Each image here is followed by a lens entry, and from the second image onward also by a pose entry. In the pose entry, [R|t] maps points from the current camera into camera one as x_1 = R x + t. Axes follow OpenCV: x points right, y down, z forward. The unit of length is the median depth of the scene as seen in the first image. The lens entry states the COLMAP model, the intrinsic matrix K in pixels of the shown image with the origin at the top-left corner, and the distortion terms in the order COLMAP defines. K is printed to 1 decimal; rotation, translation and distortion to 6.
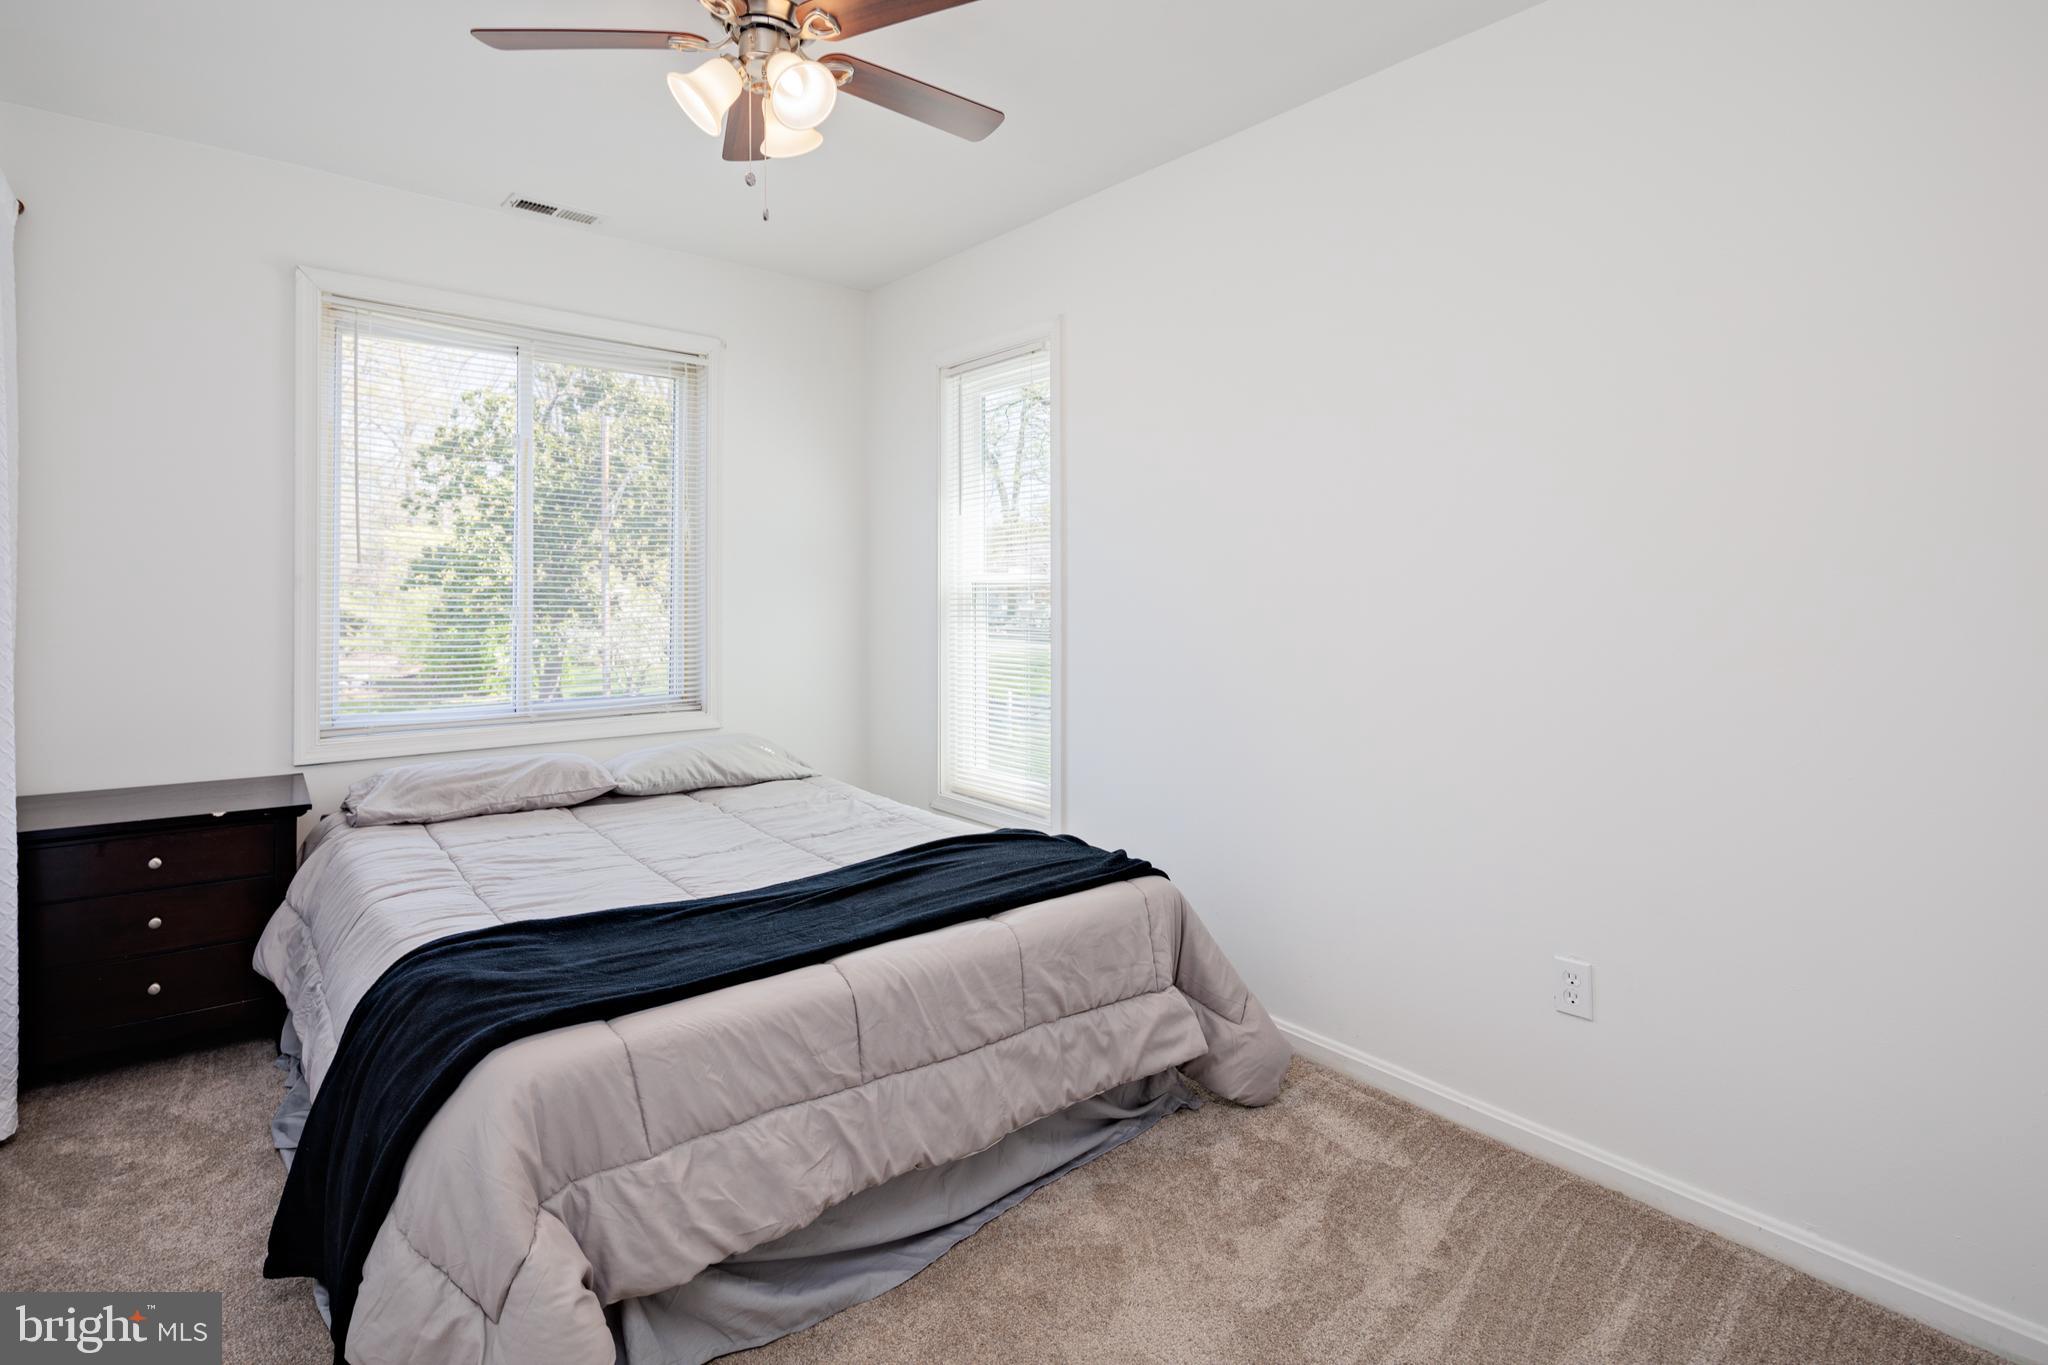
lens RADIAL K [[1002.0, 0, 1022.0], [0, 1002.0, 586.3], [0, 0, 1]] dist [0.002577, -0.001086]
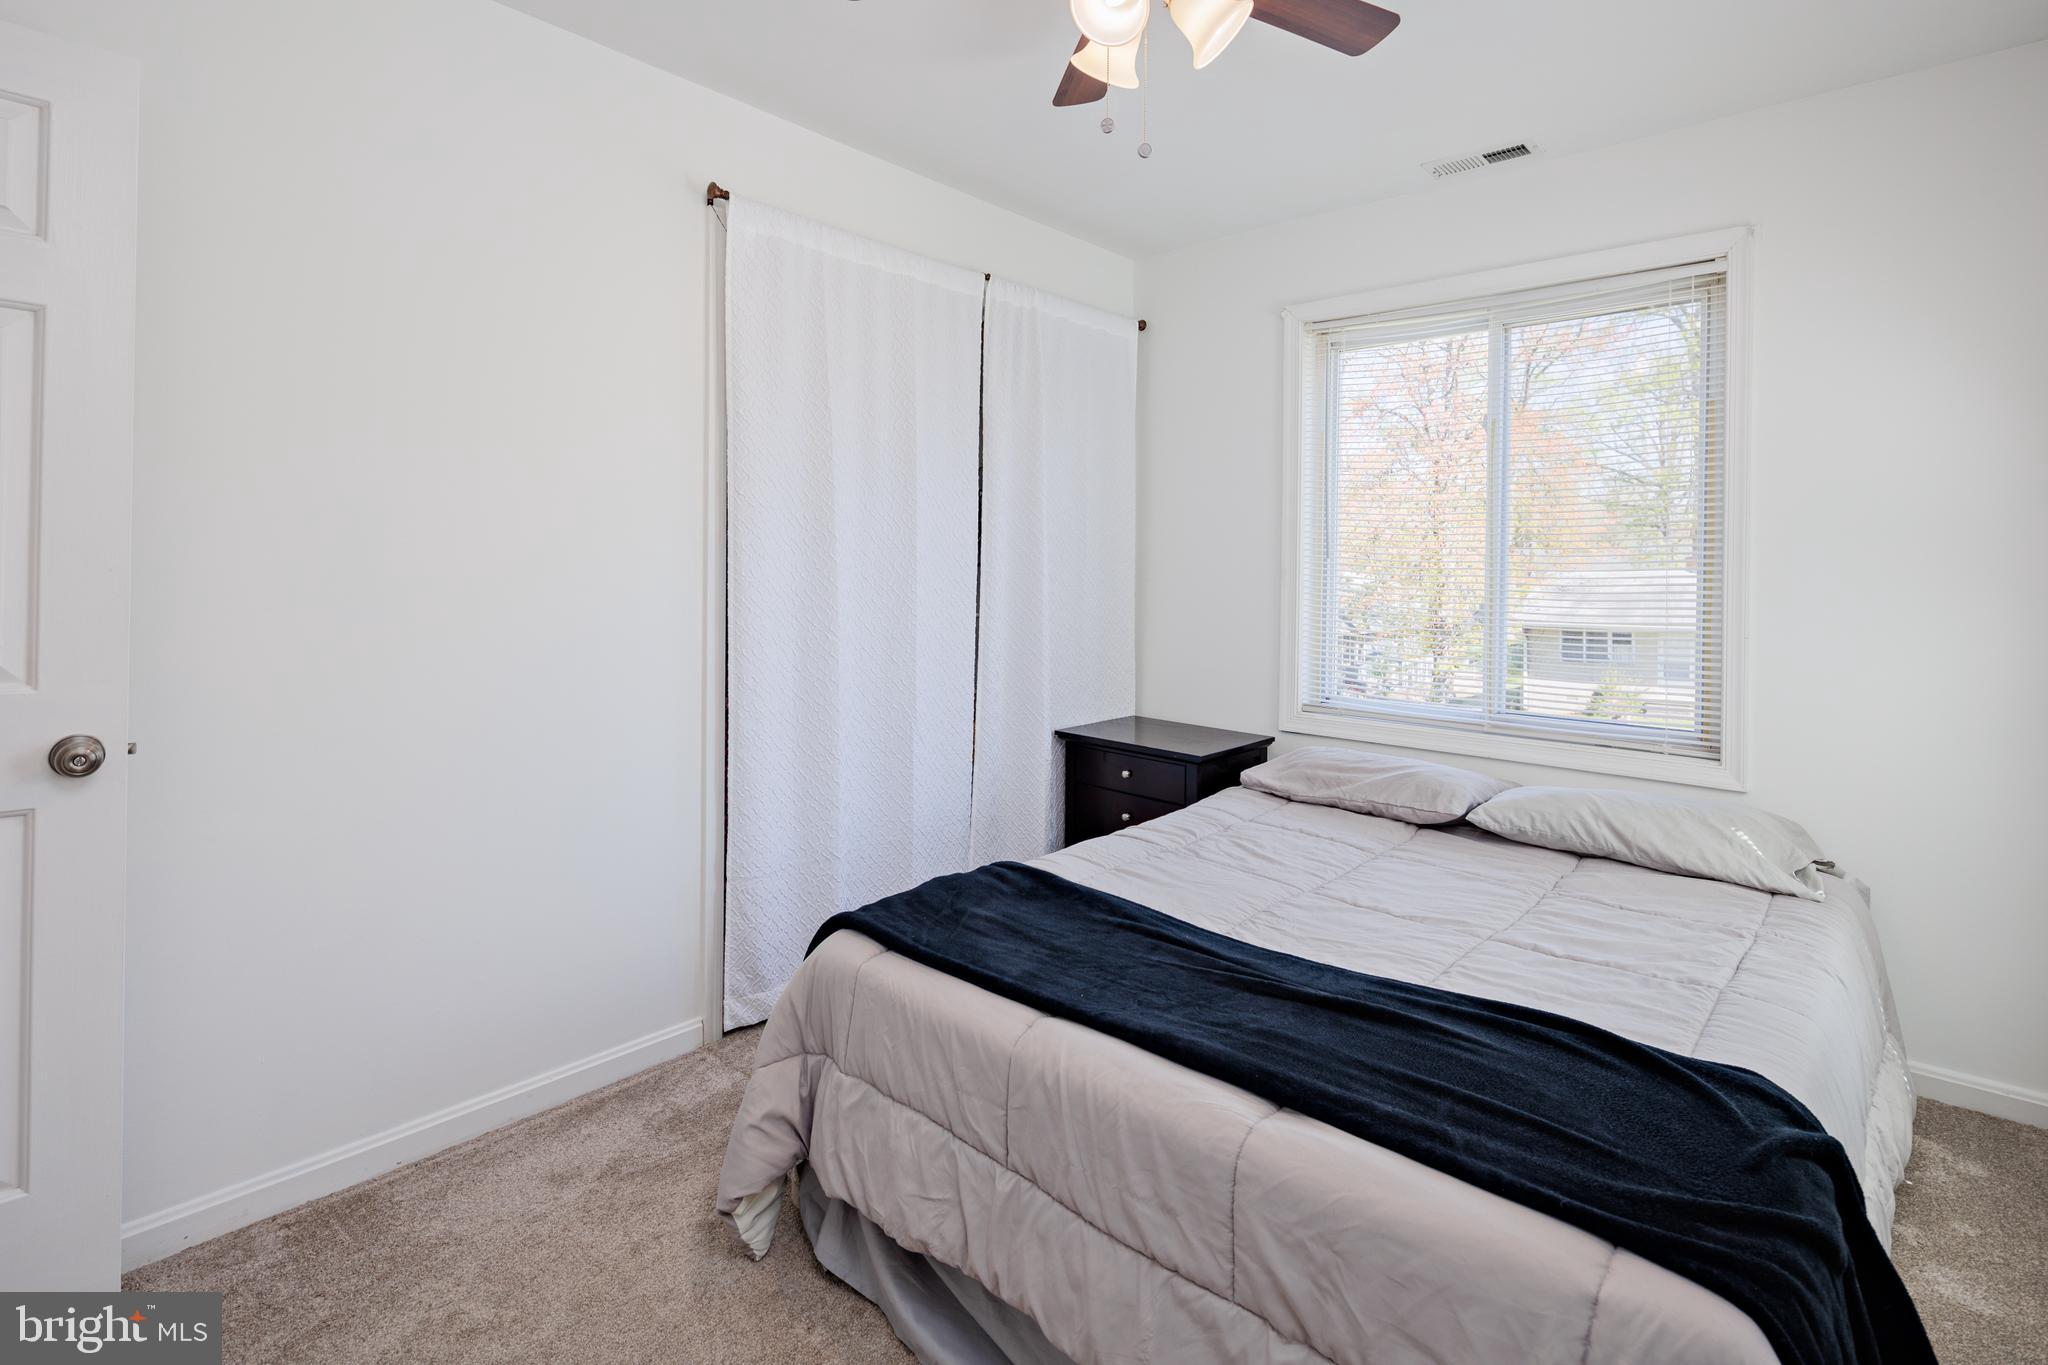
lens RADIAL K [[1002.0, 0, 1022.0], [0, 1002.0, 586.3], [0, 0, 1]] dist [0.002577, -0.001086]
pose [[0.129546, 0.014170, -0.991472, 0.571156], [-0.012943, 0.999837, 0.012598, -0.003343], [0.991489, 0.011201, 0.129709, 0.758889]]
